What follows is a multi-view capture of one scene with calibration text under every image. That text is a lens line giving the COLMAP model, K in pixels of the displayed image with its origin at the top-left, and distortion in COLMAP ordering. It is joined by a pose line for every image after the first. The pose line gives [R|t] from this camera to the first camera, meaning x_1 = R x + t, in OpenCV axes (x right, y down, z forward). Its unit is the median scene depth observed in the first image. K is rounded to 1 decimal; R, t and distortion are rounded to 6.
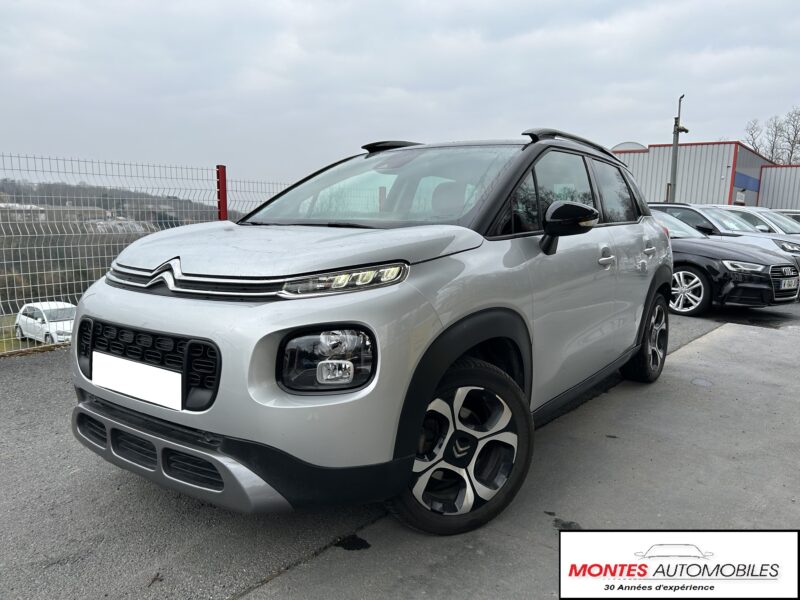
lens RADIAL K [[589.5, 0, 392.6], [0, 589.5, 297.5], [0, 0, 1]] dist [0.004656, -0.001530]
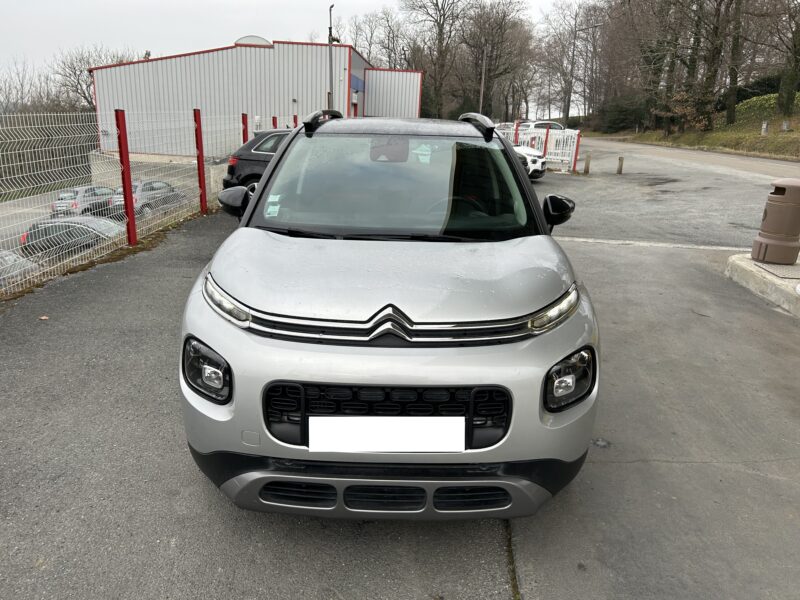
lens RADIAL K [[604.2, 0, 402.6], [0, 604.2, 282.4], [0, 0, 1]] dist [0.020252, -0.008843]
pose [[0.806019, -0.142850, 0.574394, -0.800971], [0.057828, 0.984802, 0.163770, -0.233820], [-0.589059, -0.098785, 0.802030, 0.150739]]
